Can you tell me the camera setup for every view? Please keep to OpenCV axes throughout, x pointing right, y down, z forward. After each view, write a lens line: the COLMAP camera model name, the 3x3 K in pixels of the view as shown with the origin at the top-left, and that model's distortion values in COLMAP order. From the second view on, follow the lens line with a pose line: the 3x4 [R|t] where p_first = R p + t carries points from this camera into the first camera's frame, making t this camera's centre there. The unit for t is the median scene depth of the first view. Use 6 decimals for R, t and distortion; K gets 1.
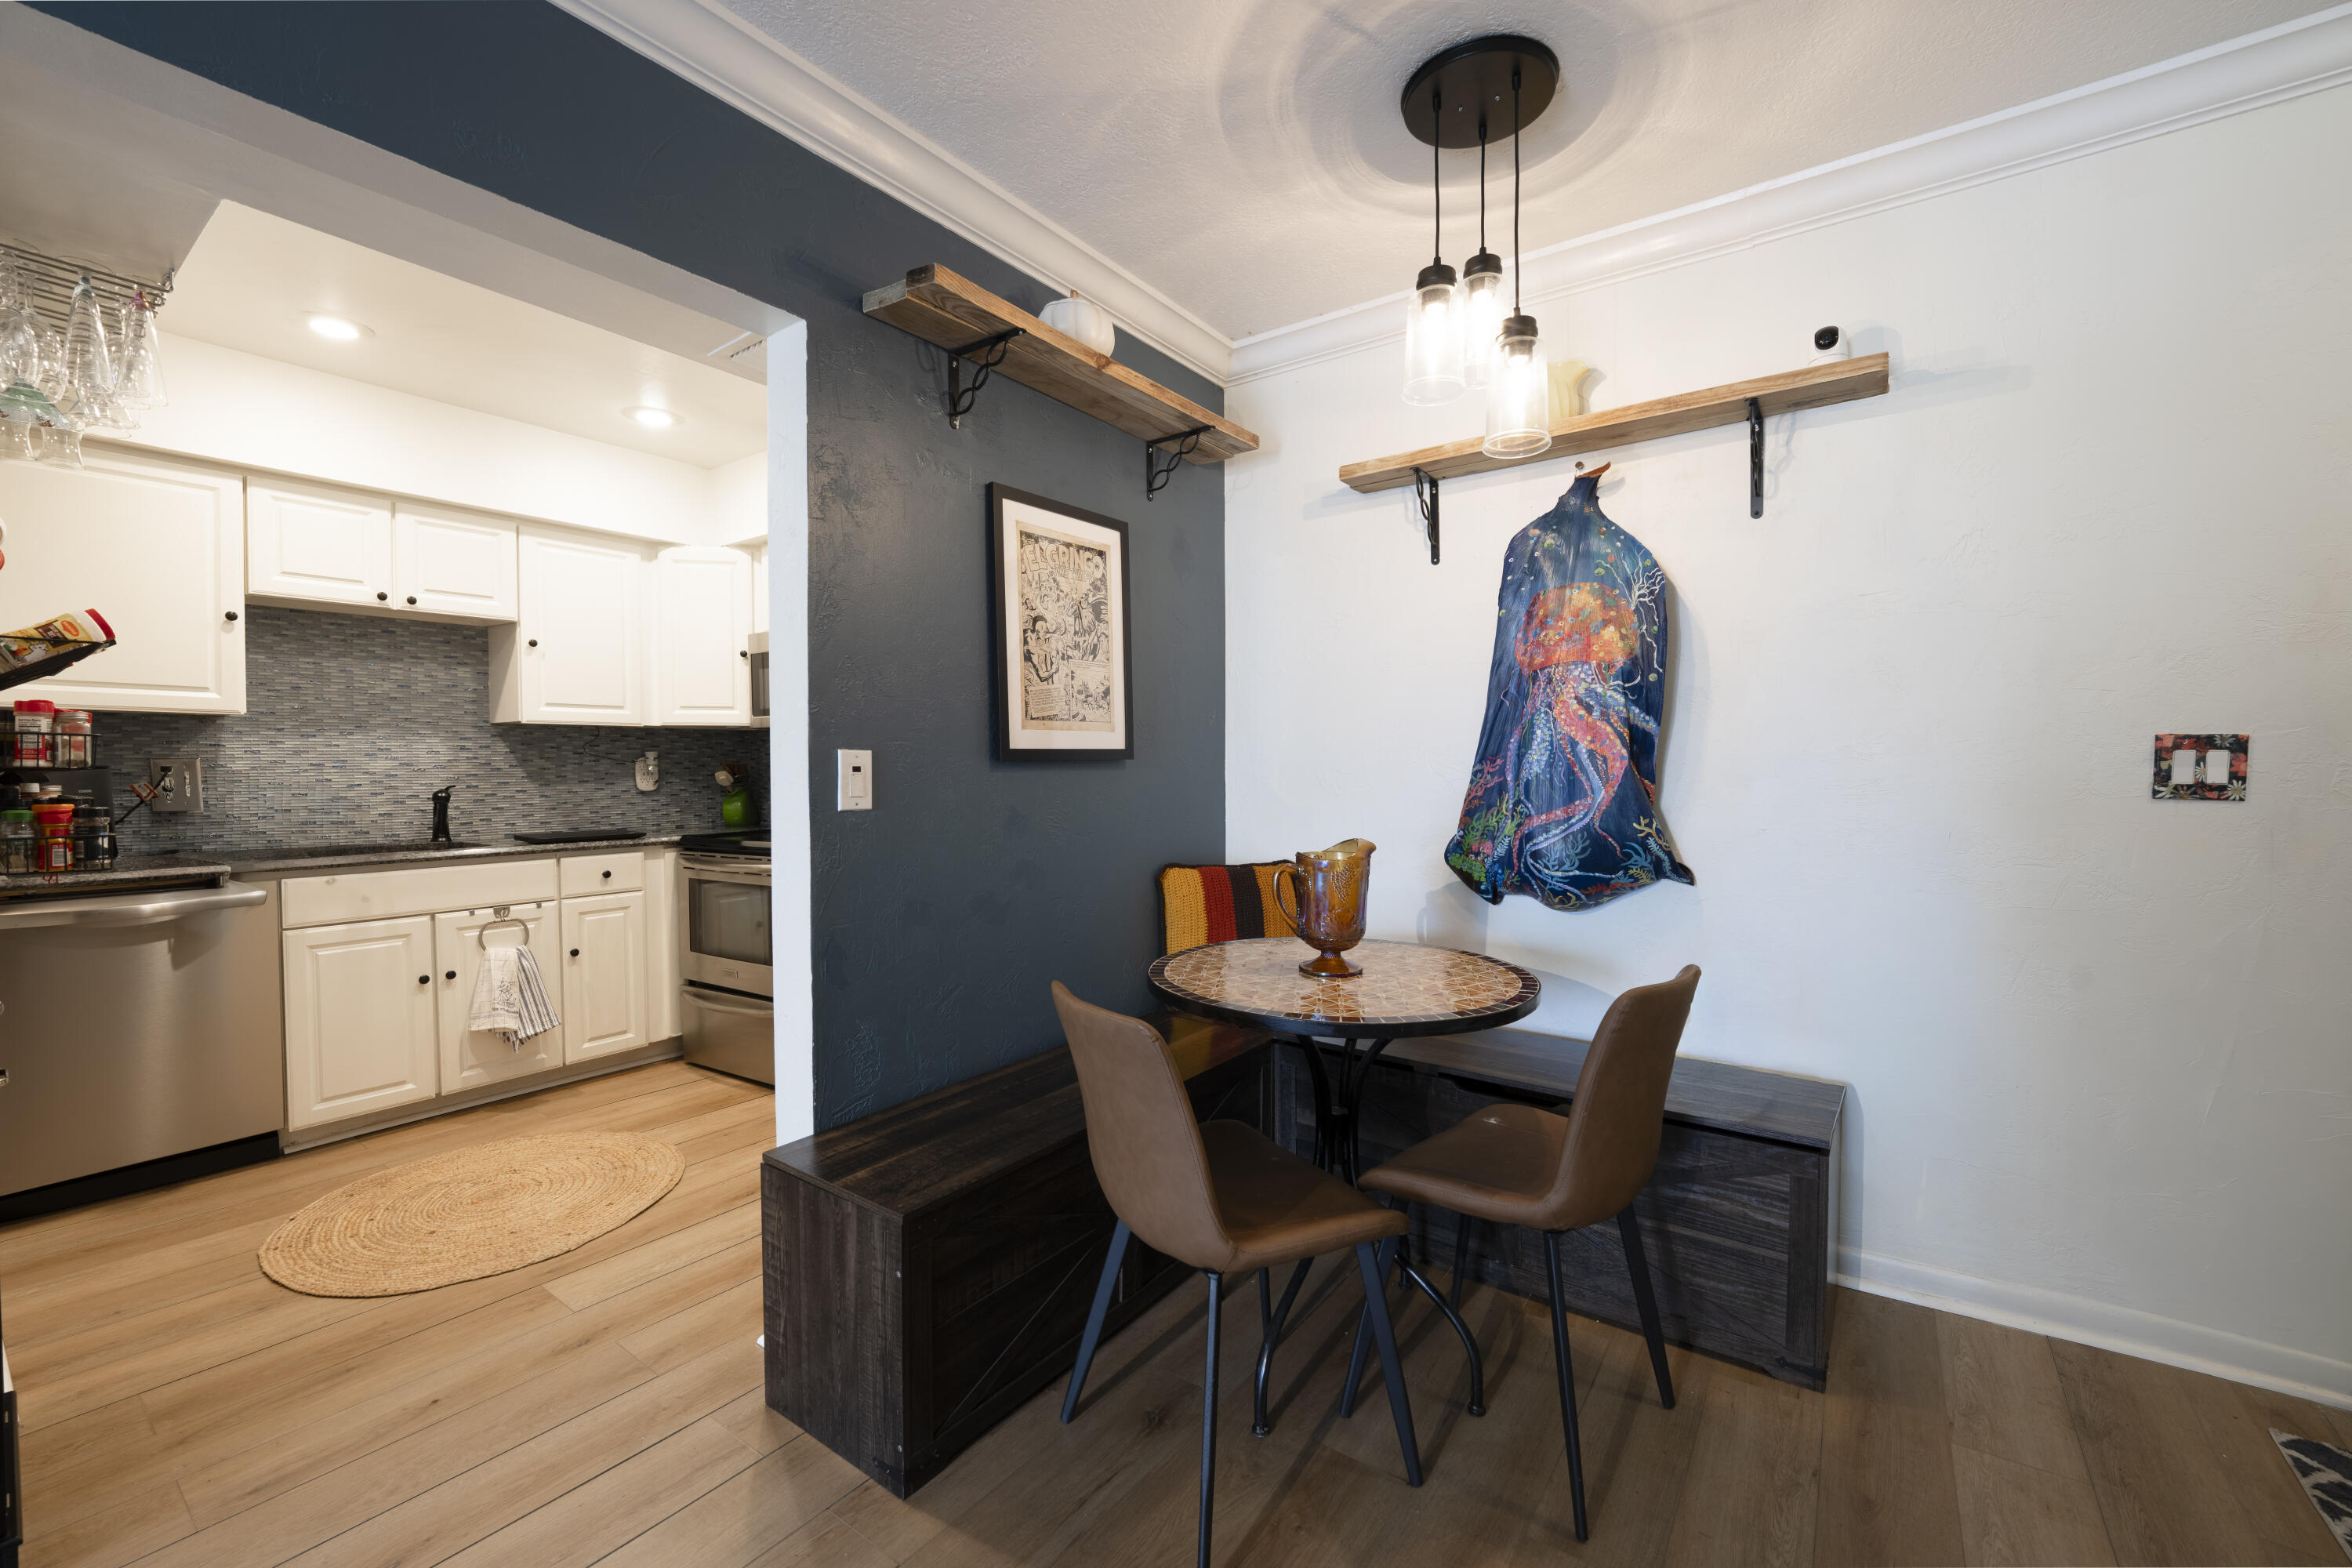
lens RADIAL K [[956.9, 0, 1172.8], [0, 956.9, 782.8], [0, 0, 1]] dist [0.000700, -0.002791]
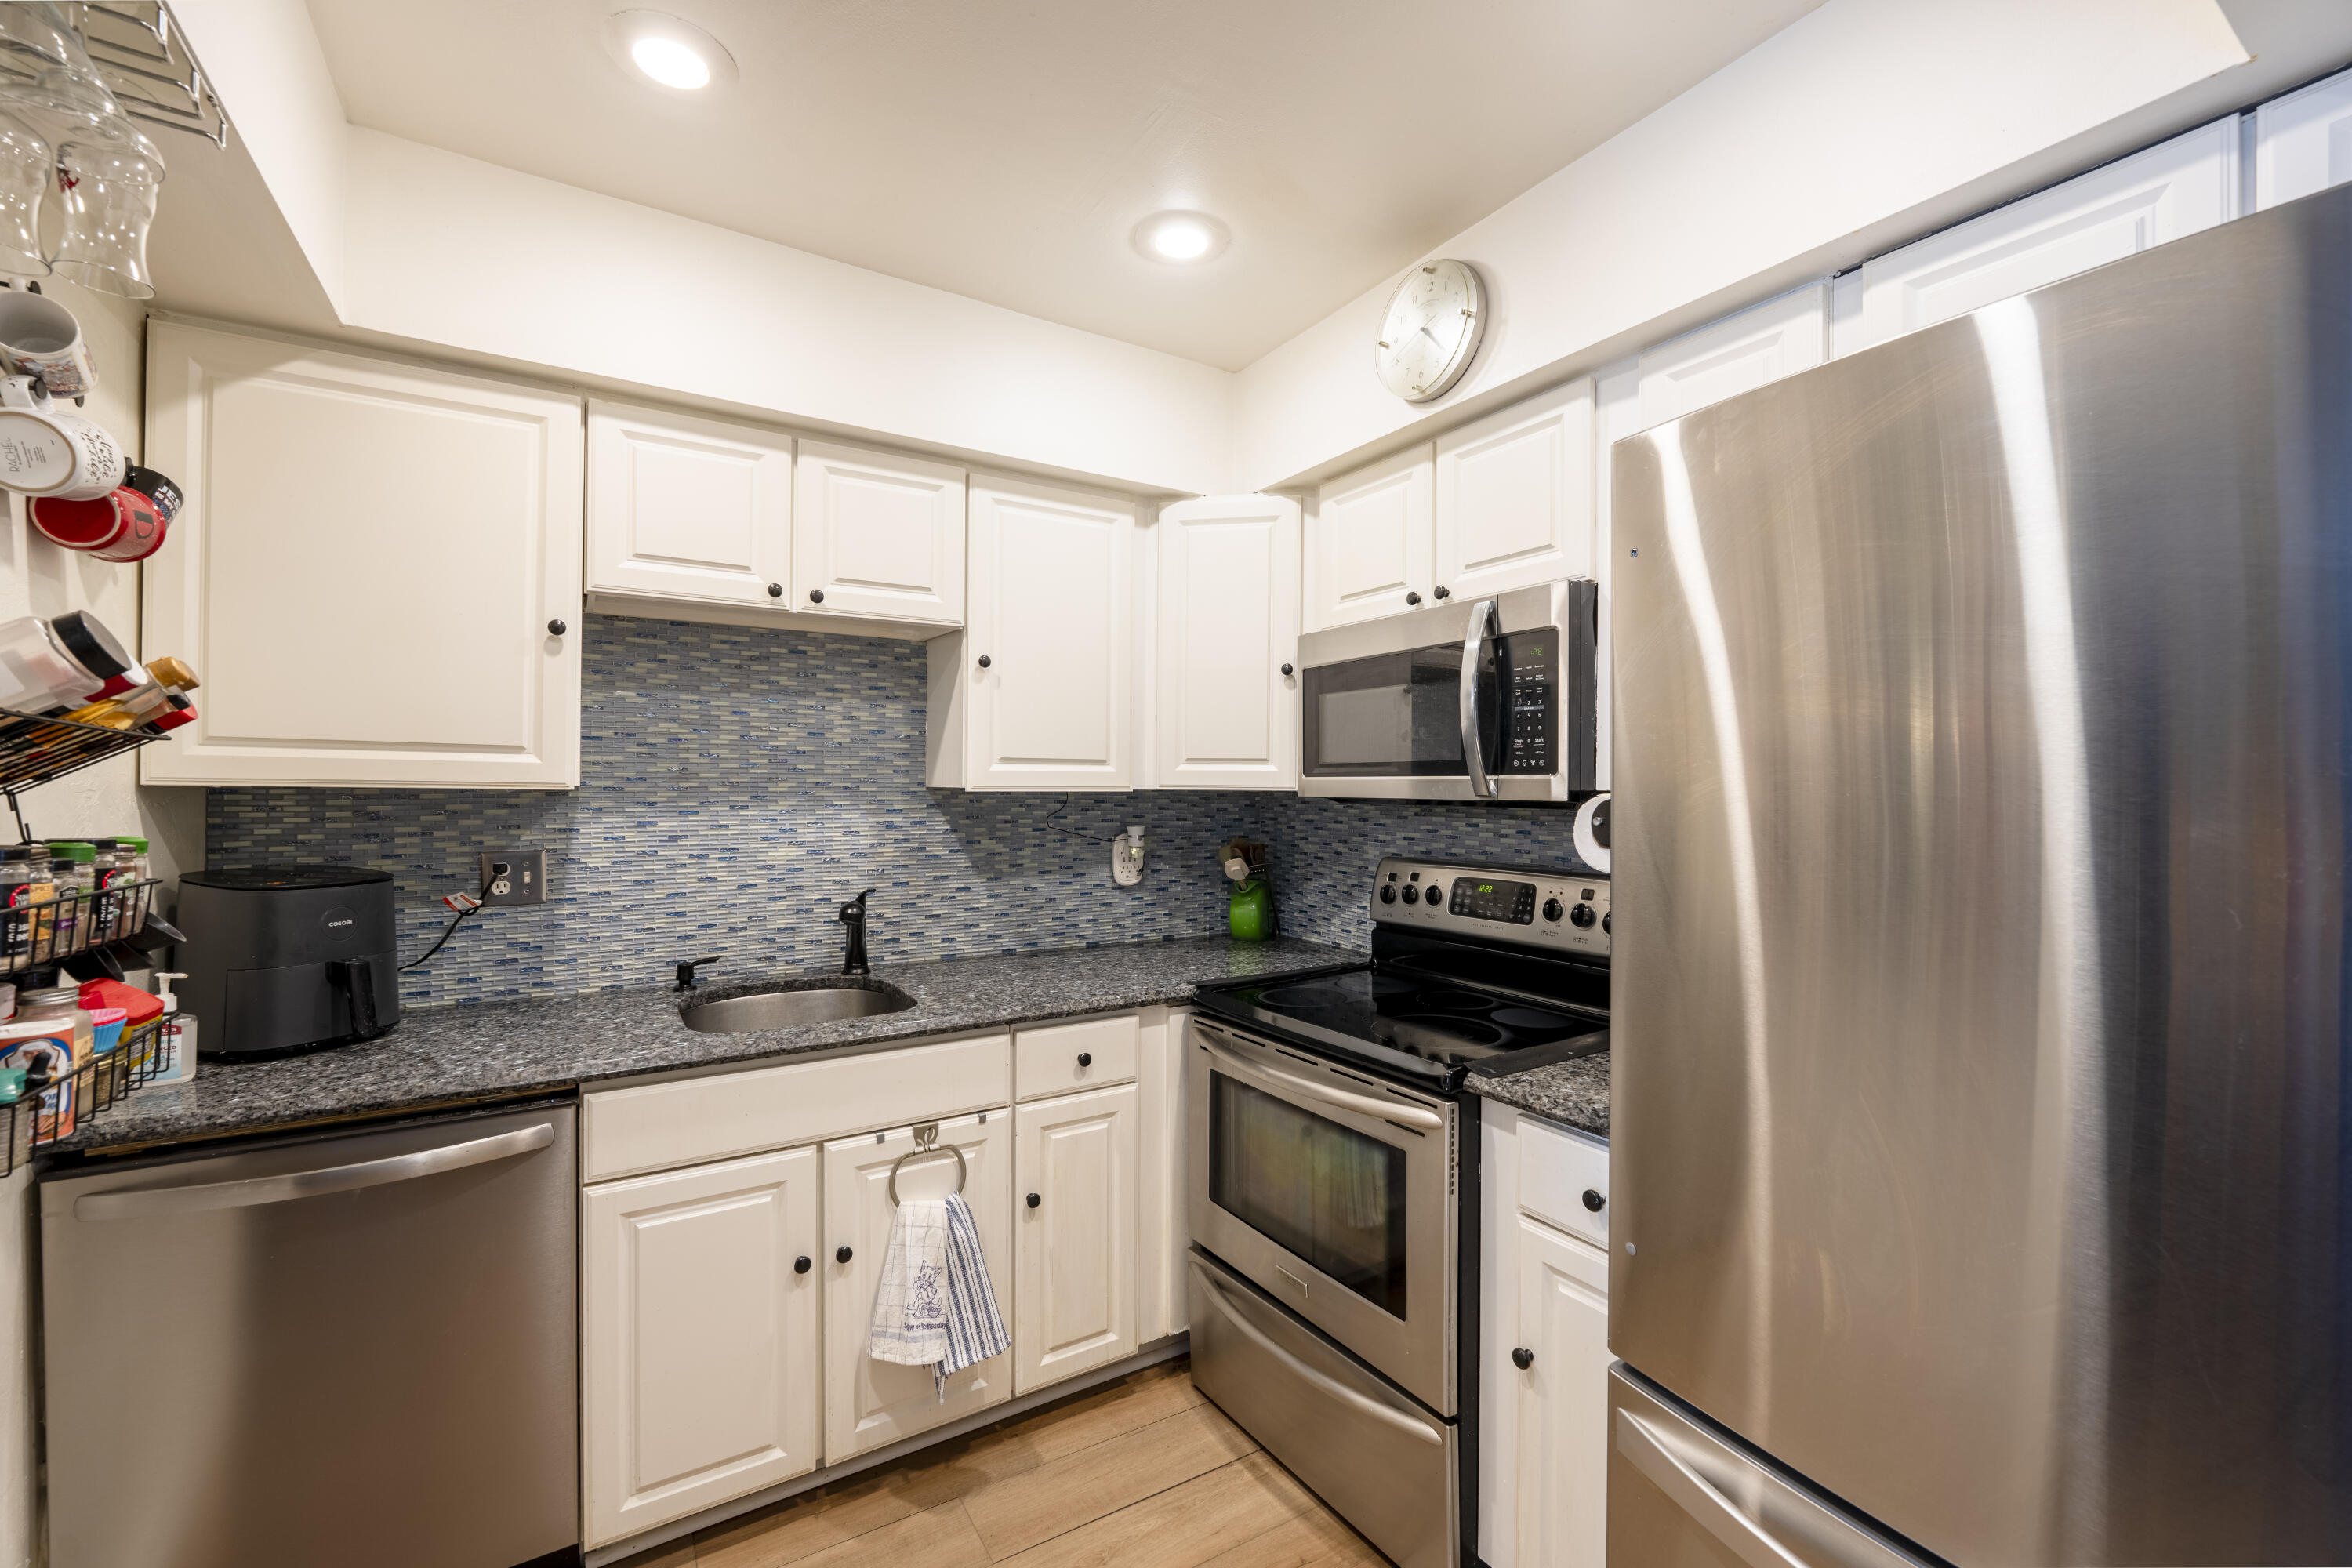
lens RADIAL K [[956.9, 0, 1186.4], [0, 956.9, 780.4], [0, 0, 1]] dist [0.000700, -0.002791]
pose [[0.927636, 0.010171, -0.373346, -0.350200], [-0.019135, 0.999611, -0.020310, -0.065645], [0.372994, 0.025985, 0.927470, 0.528869]]
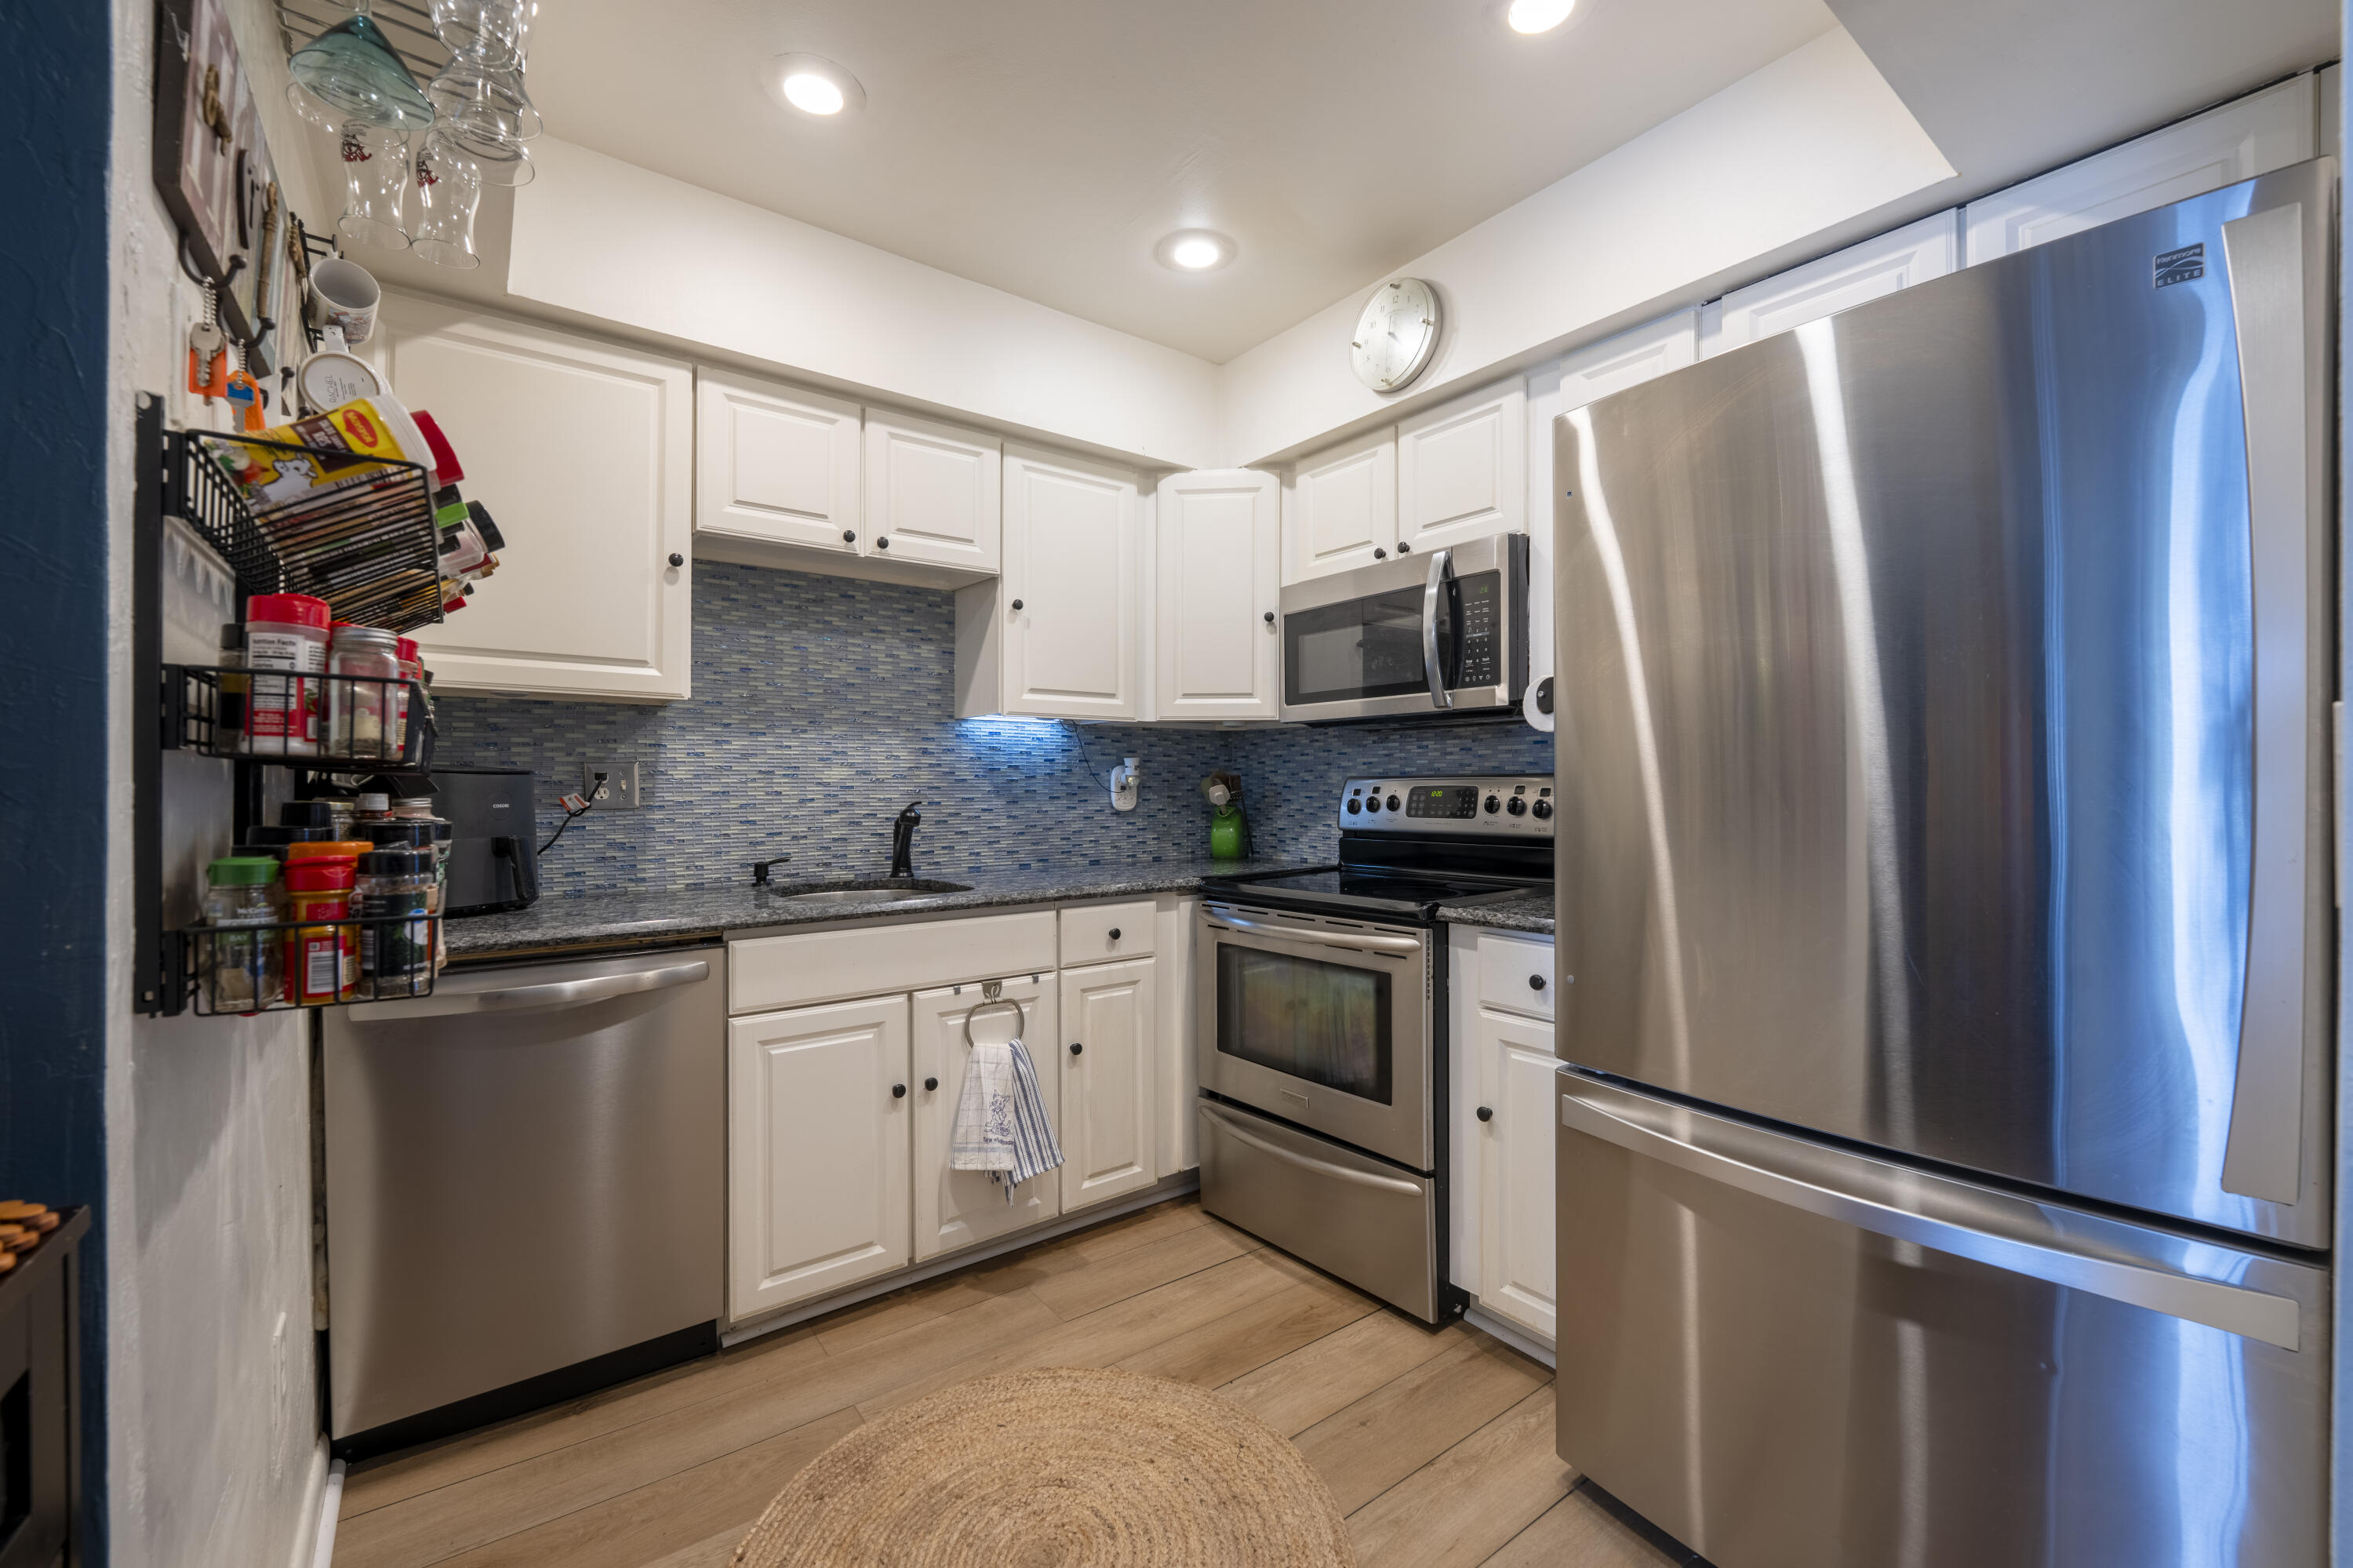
lens RADIAL K [[957.4, 0, 1189.2], [0, 957.4, 780.3], [0, 0, 1]] dist [0.000700, -0.002791]
pose [[0.959299, 0.003390, -0.282371, -0.377102], [-0.009757, 0.999729, -0.021143, -0.000108], [0.282223, 0.023038, 0.959072, 0.386171]]
